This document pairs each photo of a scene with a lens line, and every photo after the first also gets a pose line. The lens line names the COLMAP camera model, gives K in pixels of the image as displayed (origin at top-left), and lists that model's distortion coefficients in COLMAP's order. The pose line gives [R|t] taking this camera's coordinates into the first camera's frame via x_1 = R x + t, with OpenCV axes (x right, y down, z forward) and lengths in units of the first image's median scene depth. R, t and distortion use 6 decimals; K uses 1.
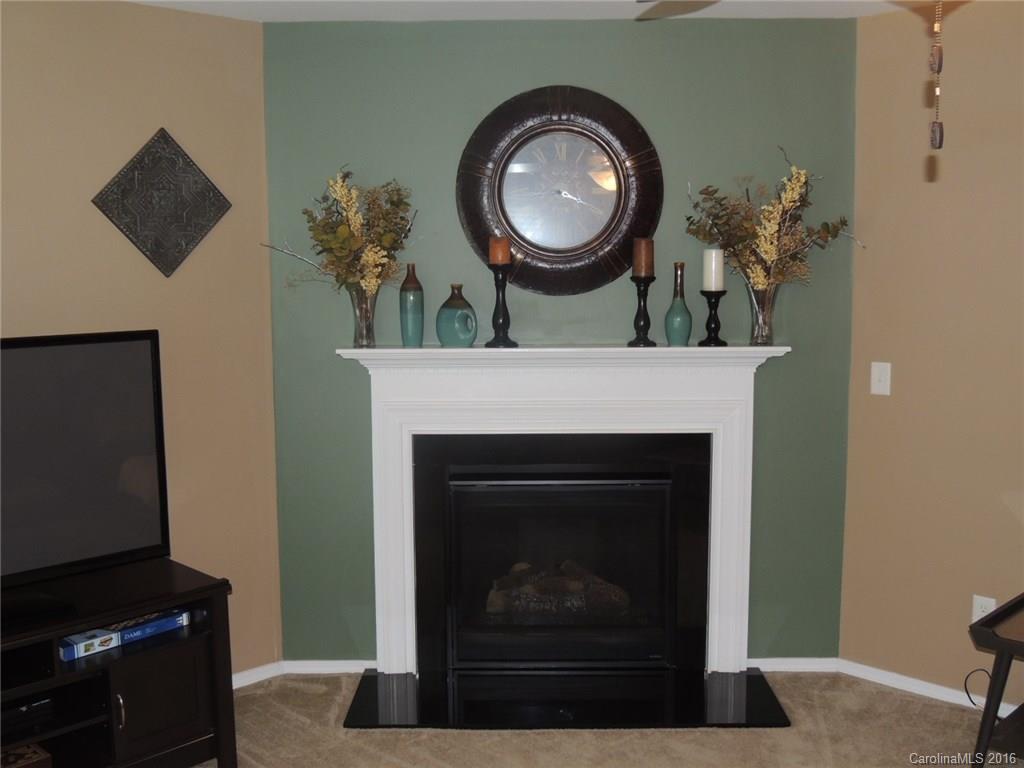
lens RADIAL K [[1076.2, 0, 512.0], [0, 1076.2, 384.0], [0, 0, 1]] dist [-0.019189, -0.019172]
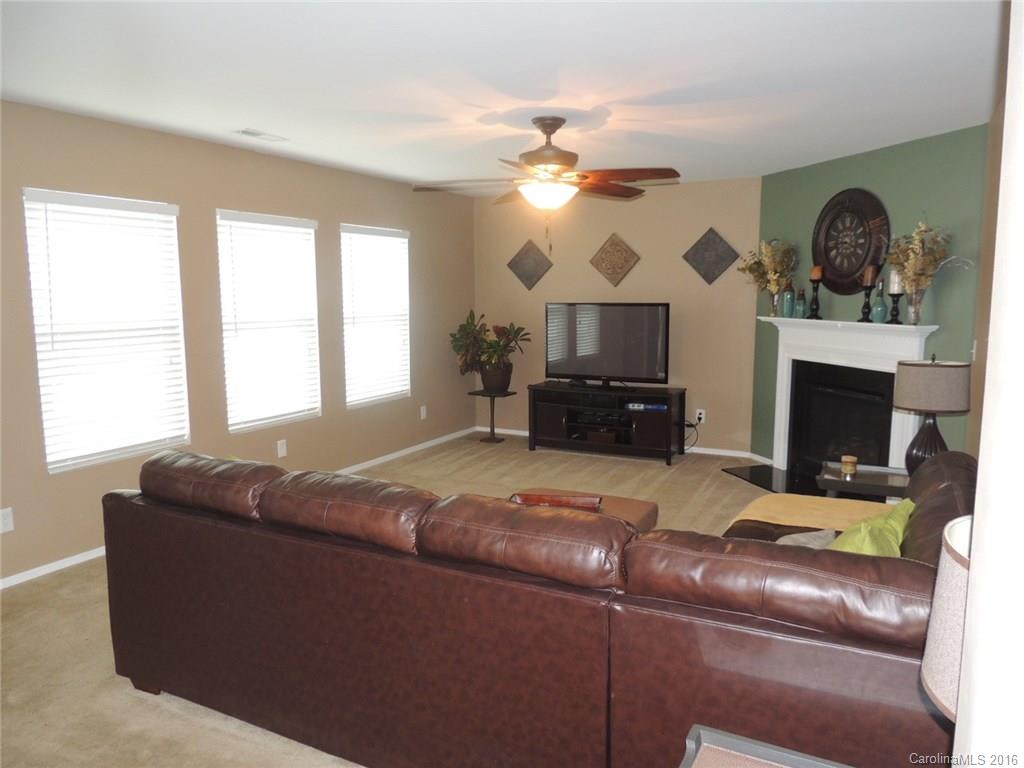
lens RADIAL K [[734.7, 0, 512.0], [0, 734.7, 384.0], [0, 0, 1]] dist [-0.007006, -0.003978]
pose [[0.314684, 0.127387, -0.940610, 1.165587], [-0.102915, 0.989691, 0.099603, 0.008267], [0.943601, 0.065460, 0.324550, -0.005659]]
